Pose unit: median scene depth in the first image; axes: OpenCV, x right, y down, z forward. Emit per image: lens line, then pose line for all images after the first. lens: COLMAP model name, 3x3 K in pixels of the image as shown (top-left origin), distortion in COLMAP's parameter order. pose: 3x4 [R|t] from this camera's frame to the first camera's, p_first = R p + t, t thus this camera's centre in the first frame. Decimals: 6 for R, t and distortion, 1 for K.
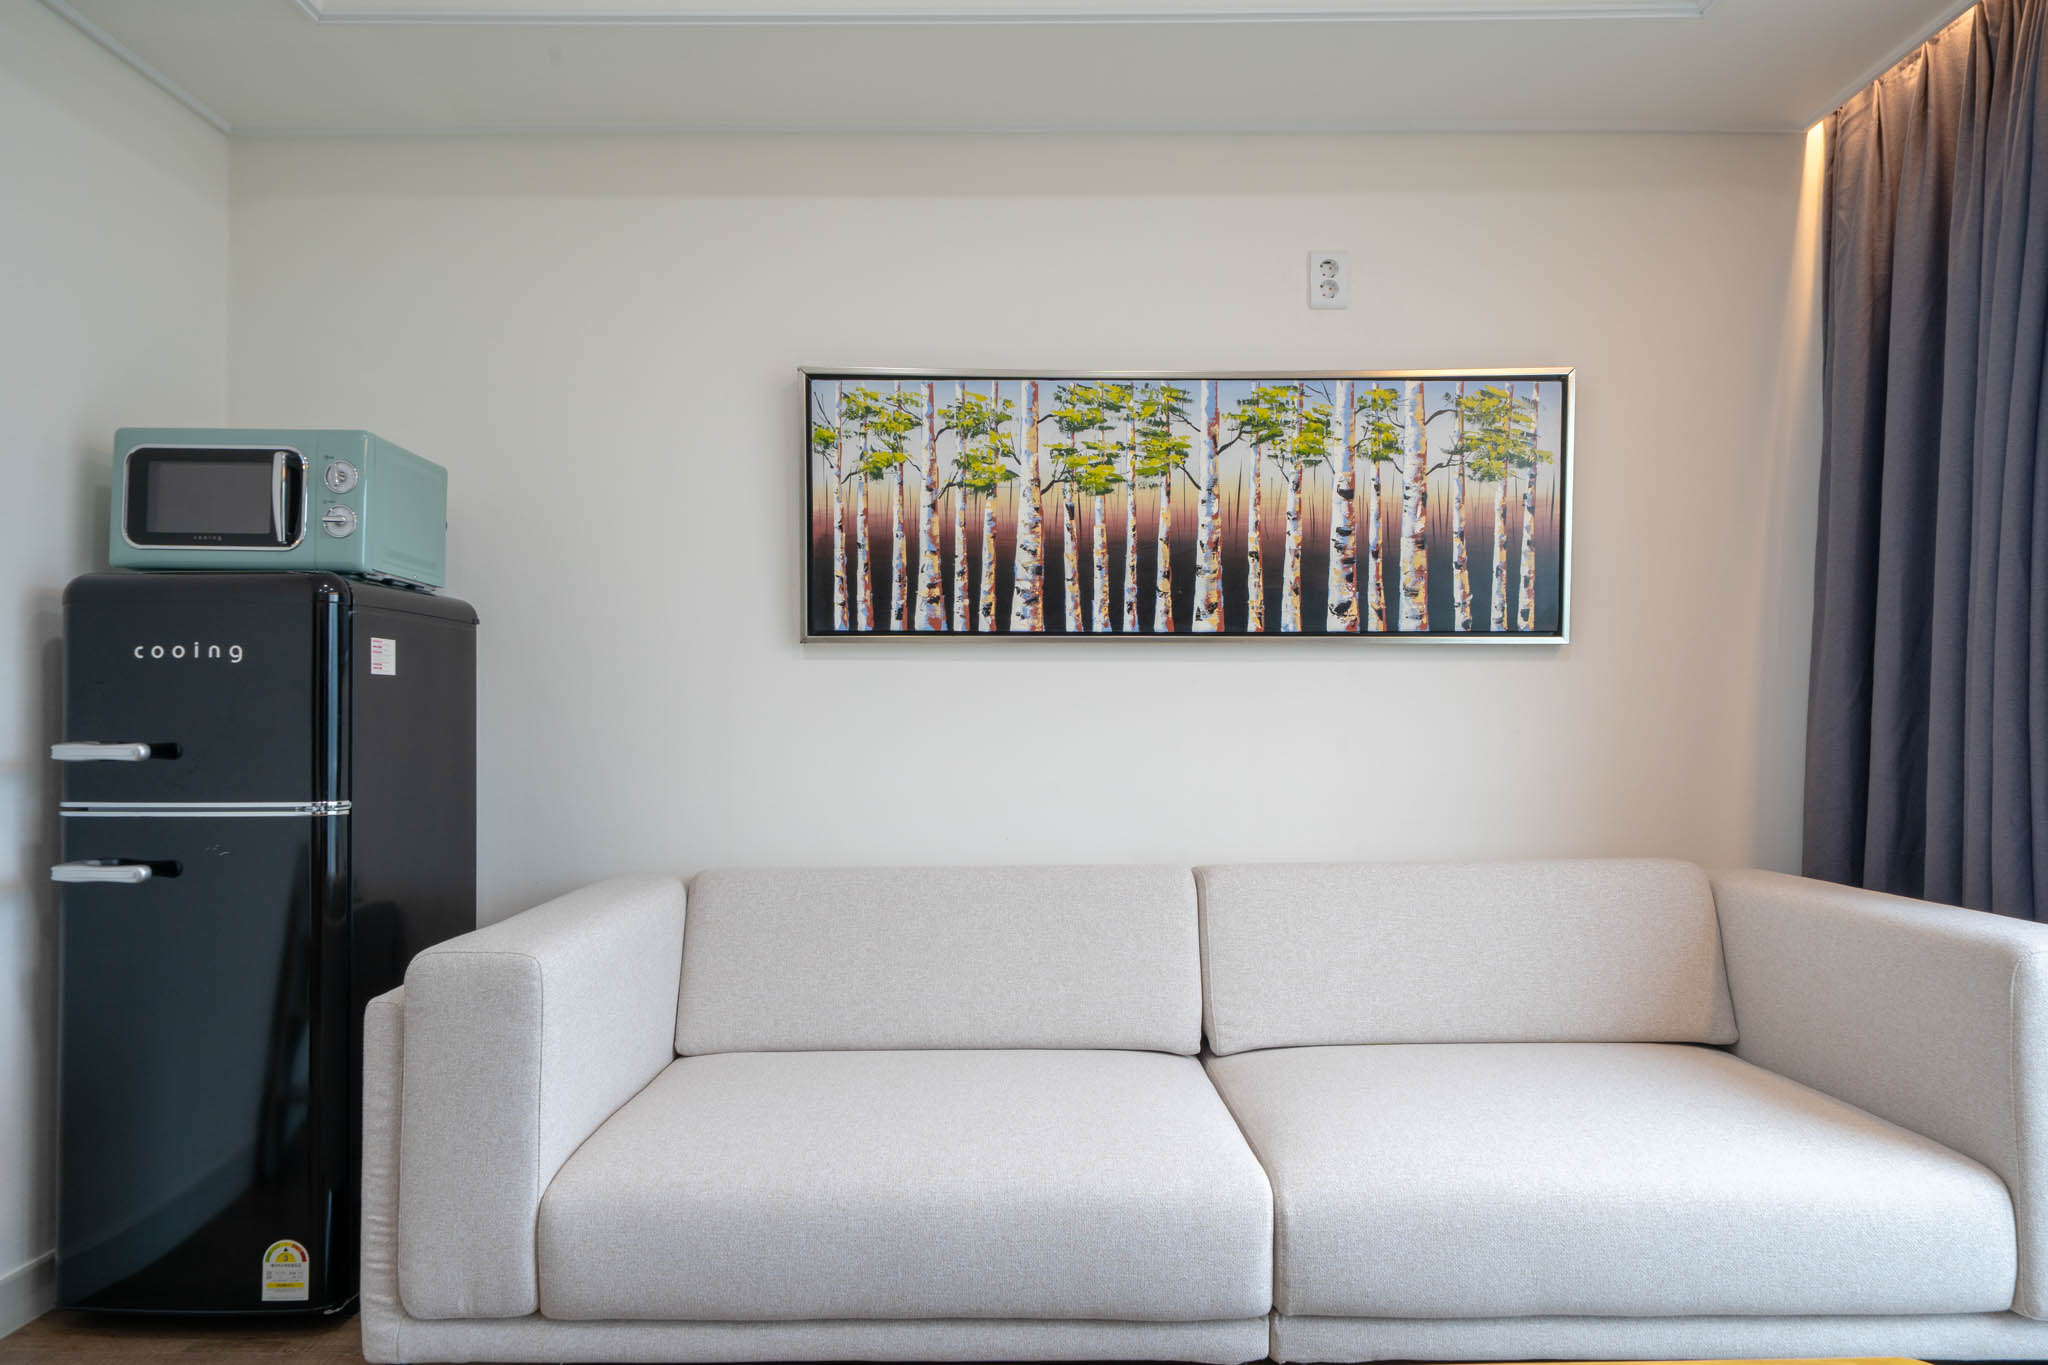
lens RADIAL K [[1255.3, 0, 1022.6], [0, 1255.3, 694.0], [0, 0, 1]] dist [0.009551, 0.002668]
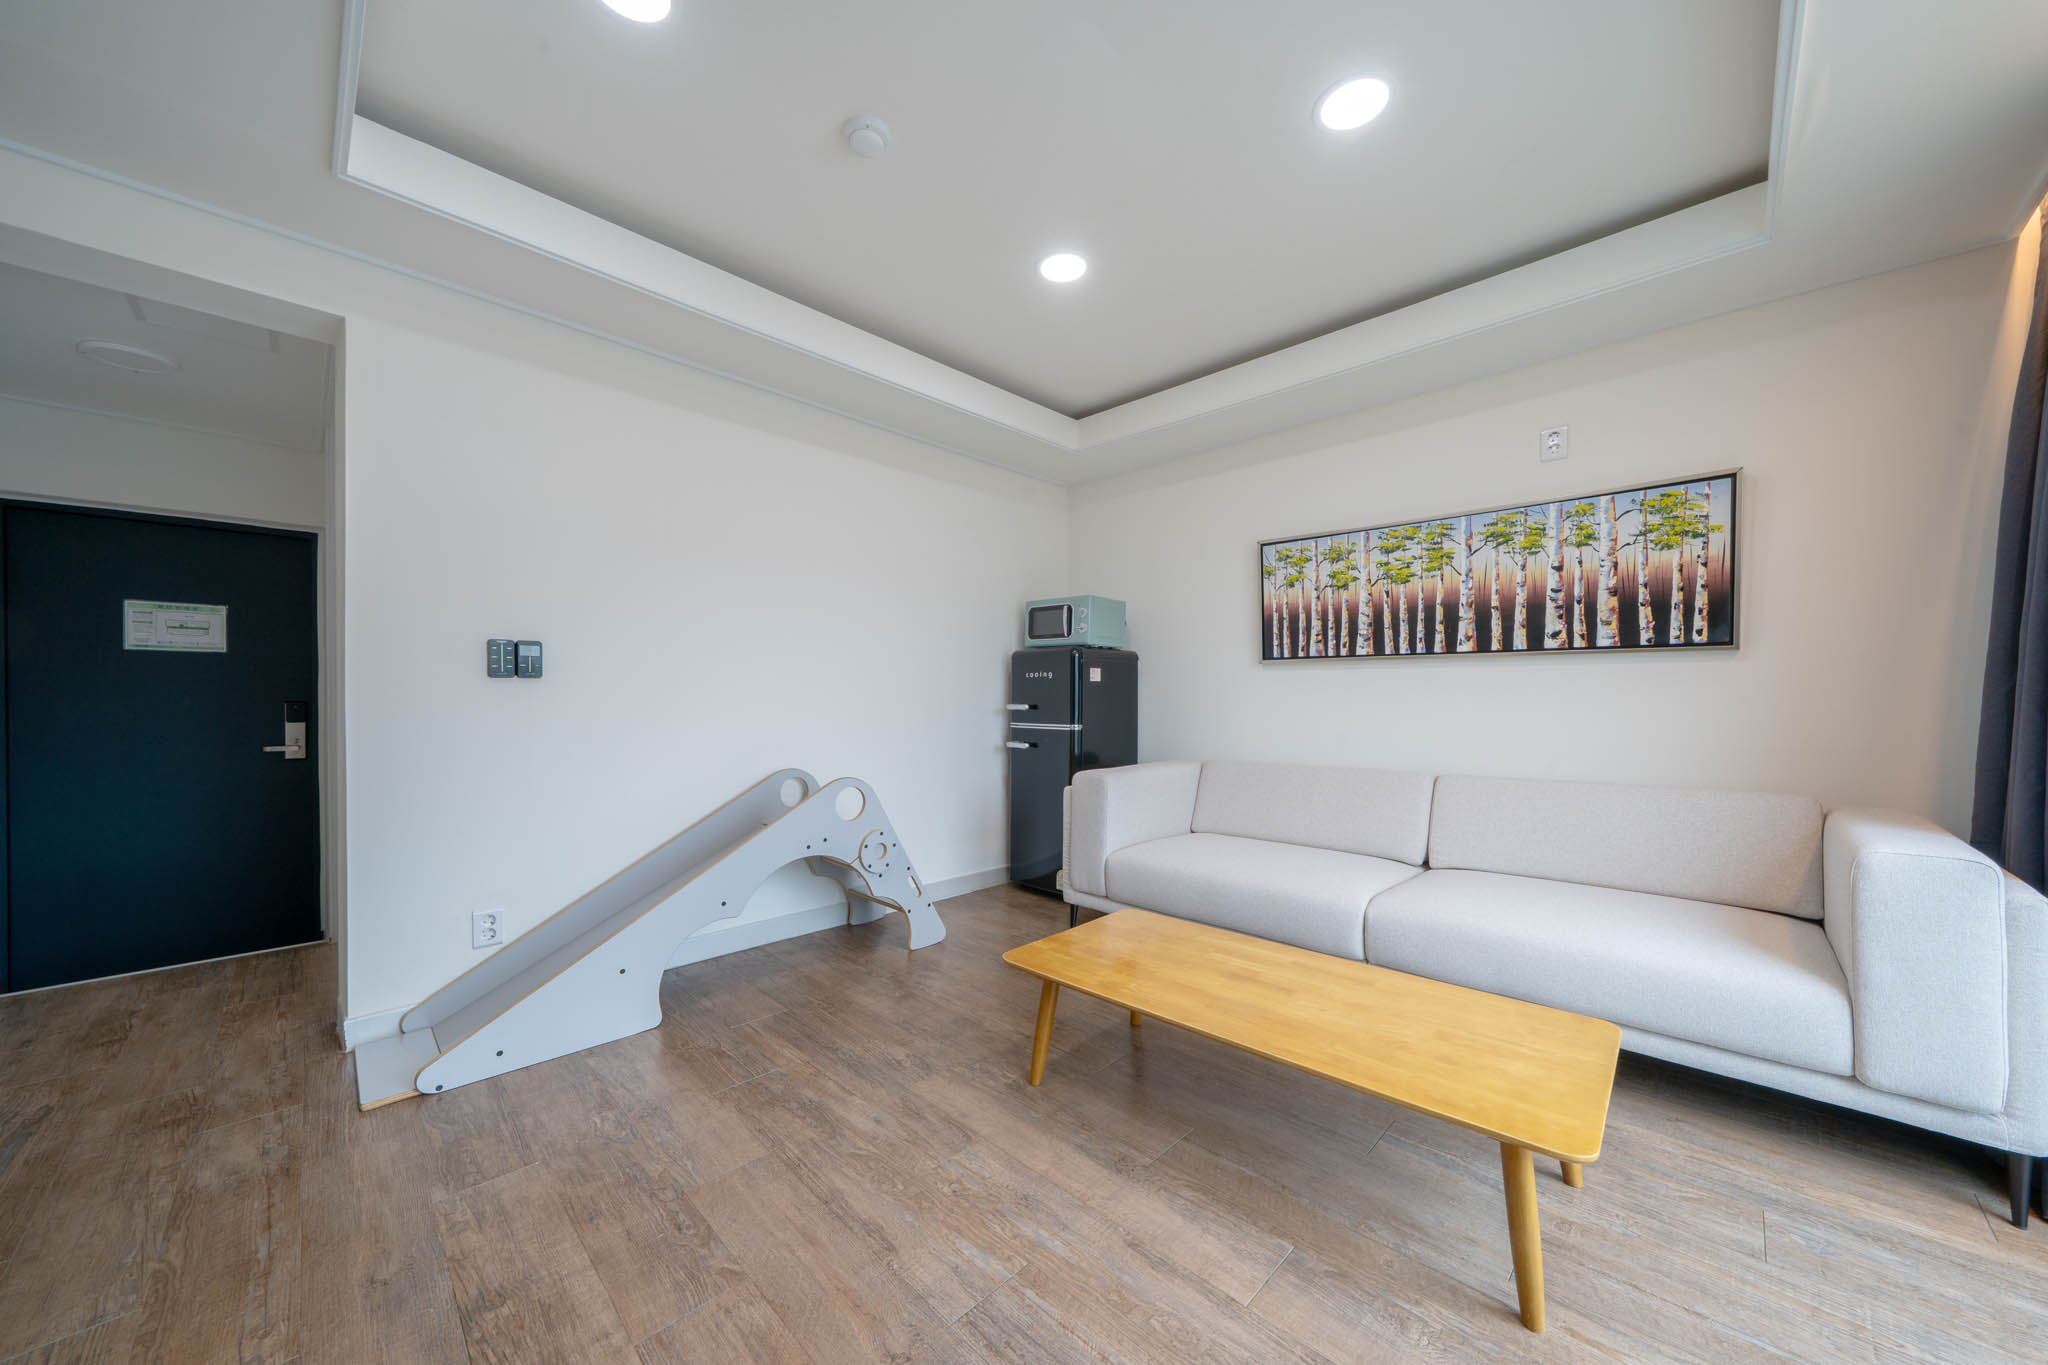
lens RADIAL K [[719.6, 0, 1025.7], [0, 719.6, 688.8], [0, 0, 1]] dist [0.001128, -0.000002]
pose [[0.720468, -0.004028, -0.693477, 0.417006], [0.012425, 0.999898, 0.007101, -0.009719], [0.693377, -0.013733, 0.720444, -0.223740]]
